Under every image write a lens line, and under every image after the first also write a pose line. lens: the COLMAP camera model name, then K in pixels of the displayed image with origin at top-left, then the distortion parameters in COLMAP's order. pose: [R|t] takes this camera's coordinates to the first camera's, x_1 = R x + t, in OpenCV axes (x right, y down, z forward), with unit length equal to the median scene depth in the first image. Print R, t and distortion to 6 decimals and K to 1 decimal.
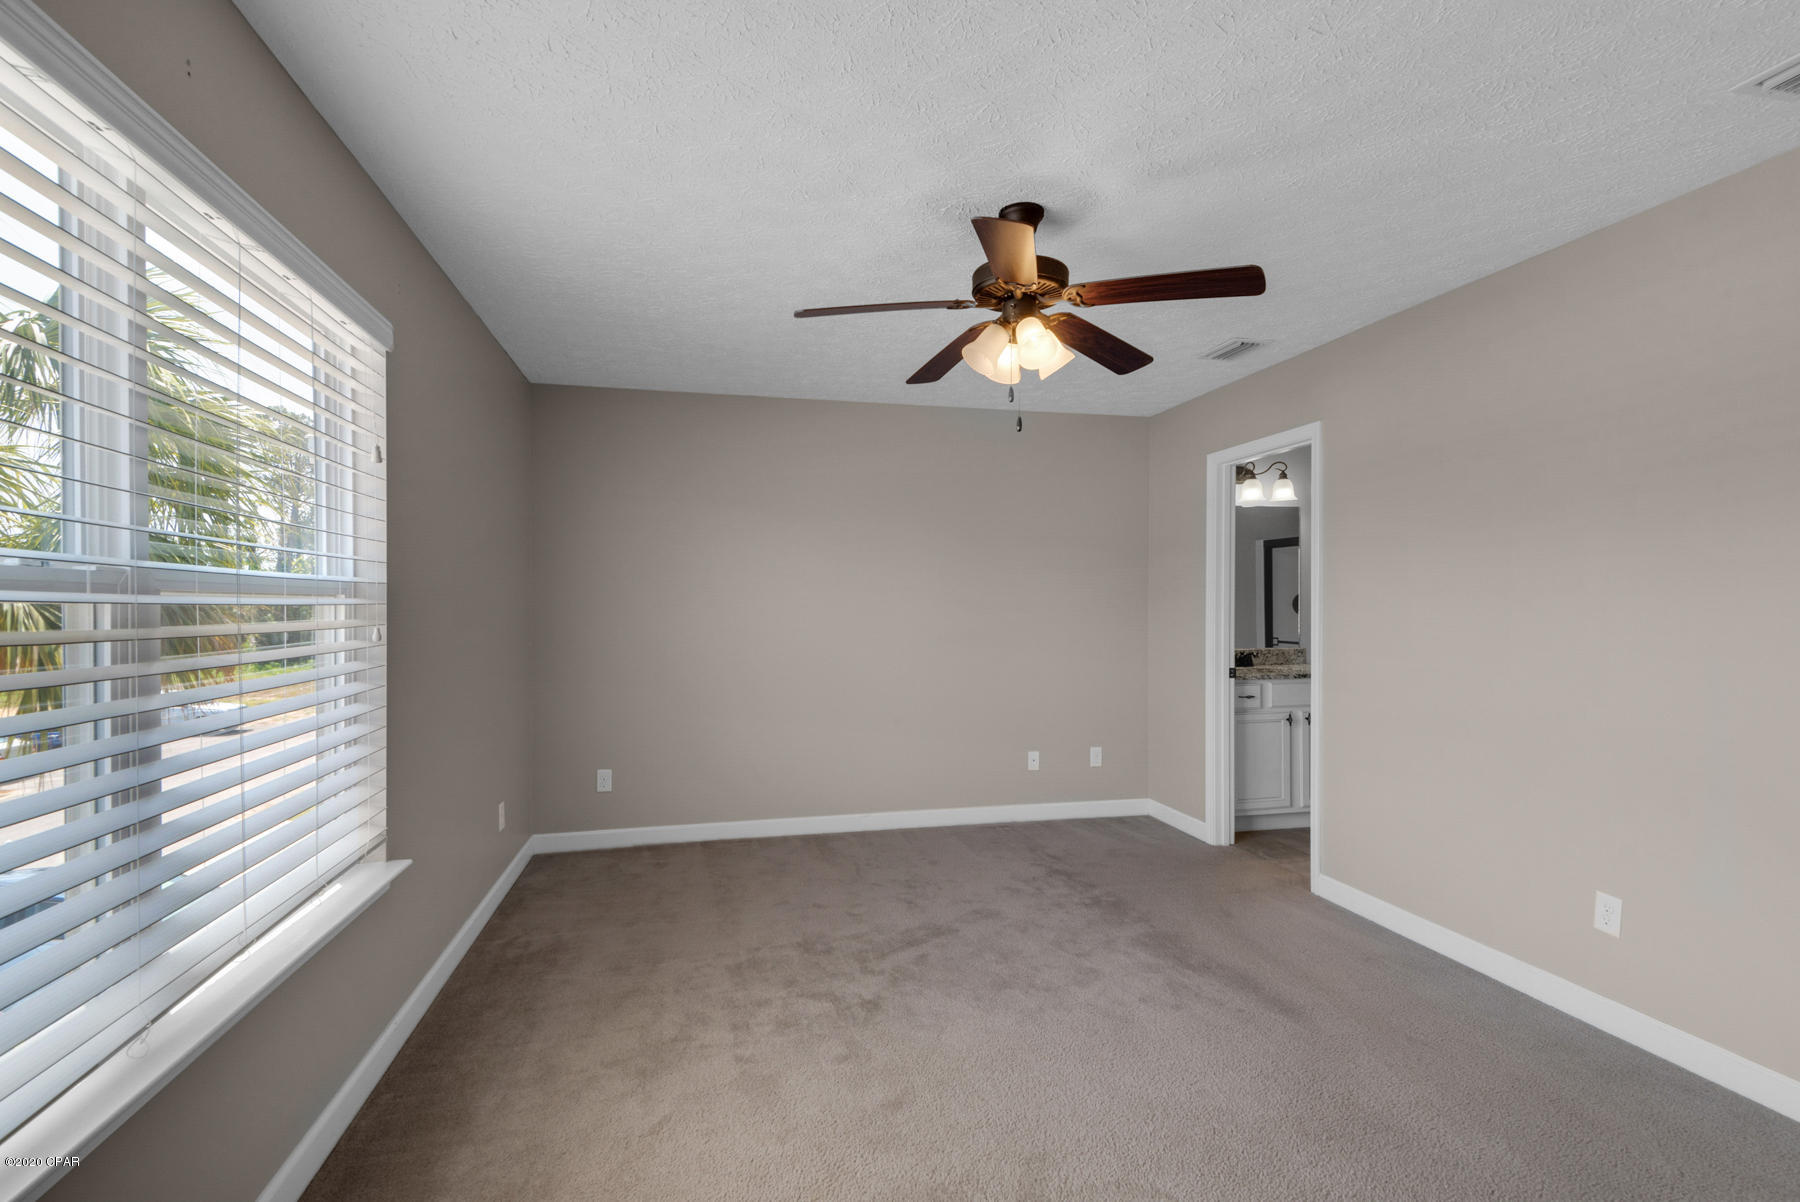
lens RADIAL K [[823.9, 0, 899.3], [0, 823.9, 603.9], [0, 0, 1]] dist [0.047380, -0.025085]
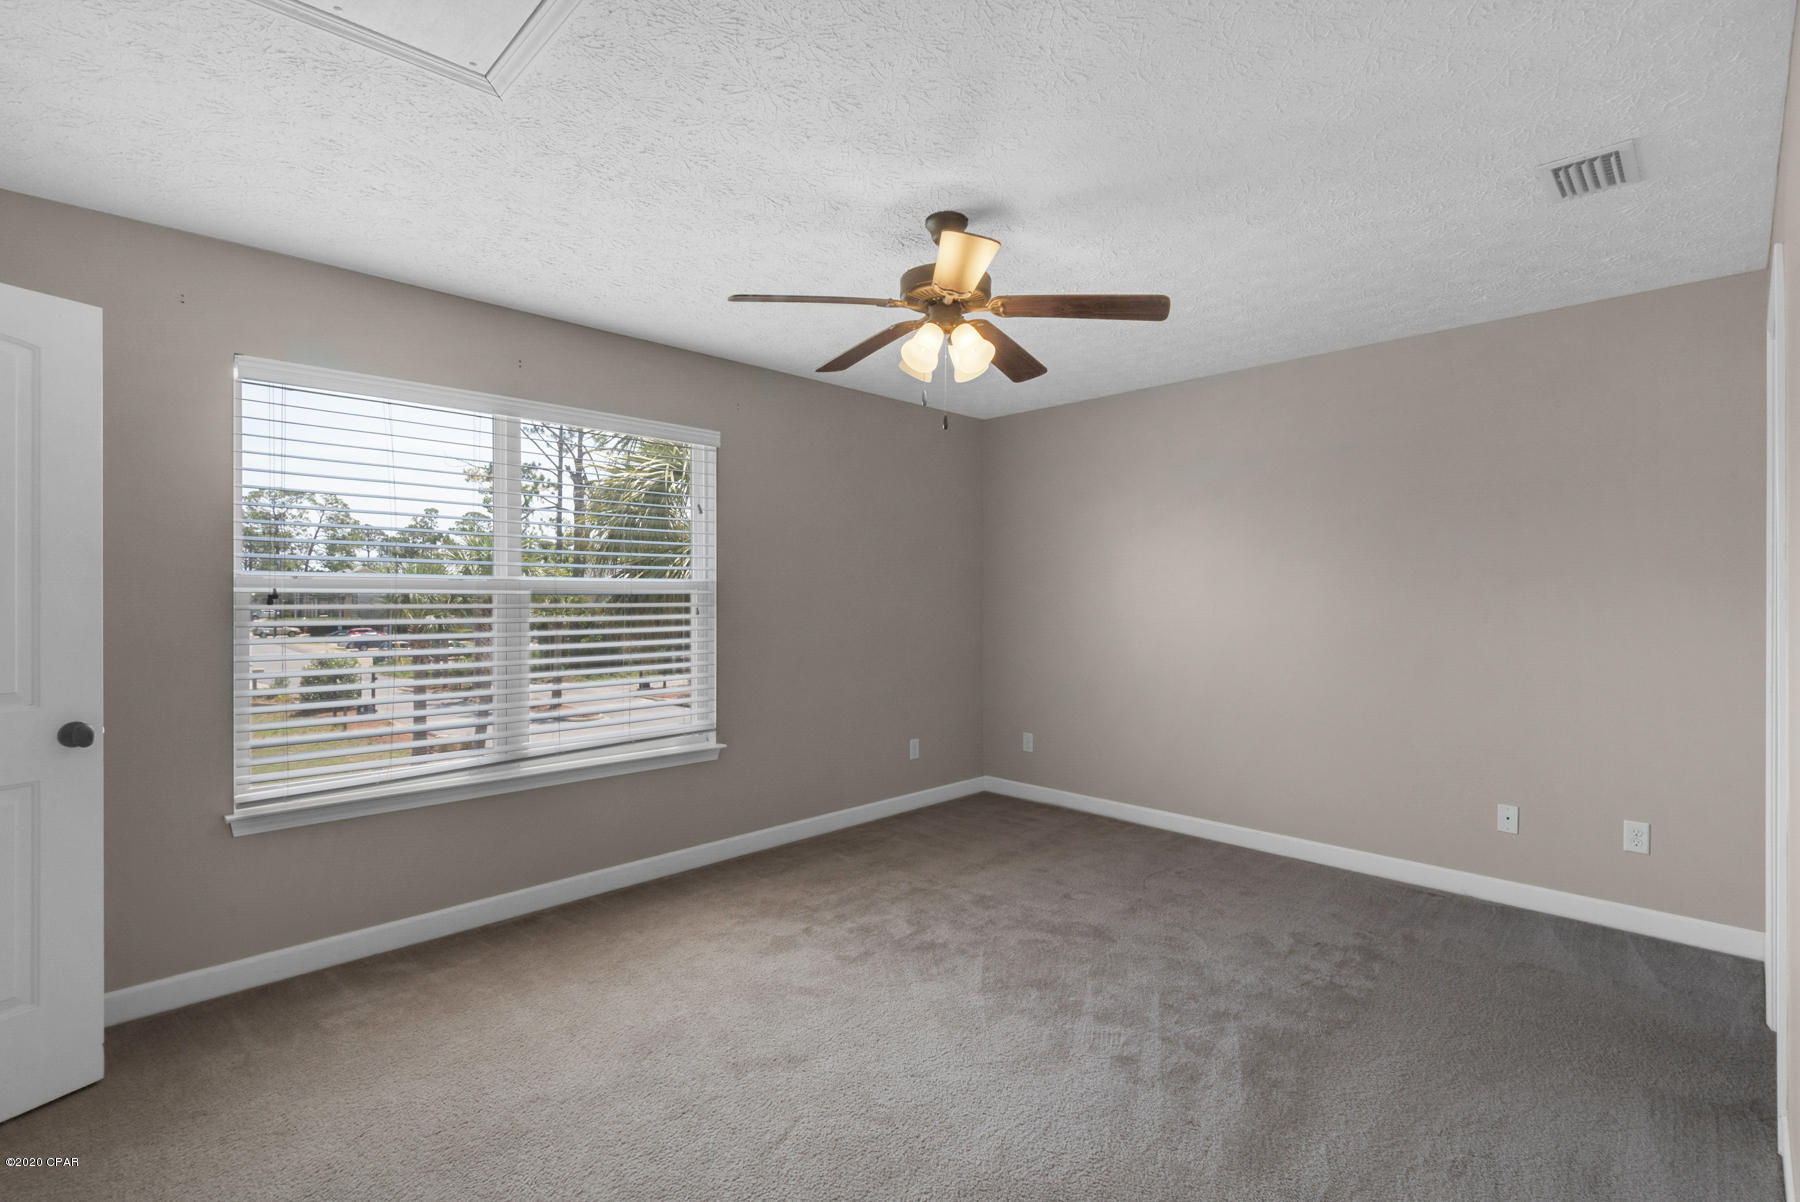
lens RADIAL K [[823.9, 0, 899.3], [0, 823.9, 603.9], [0, 0, 1]] dist [0.047380, -0.025085]
pose [[0.553534, 0.019606, -0.832596, 0.763552], [-0.002611, 0.999759, 0.021806, -0.014205], [0.832822, -0.009897, 0.553452, 0.285714]]
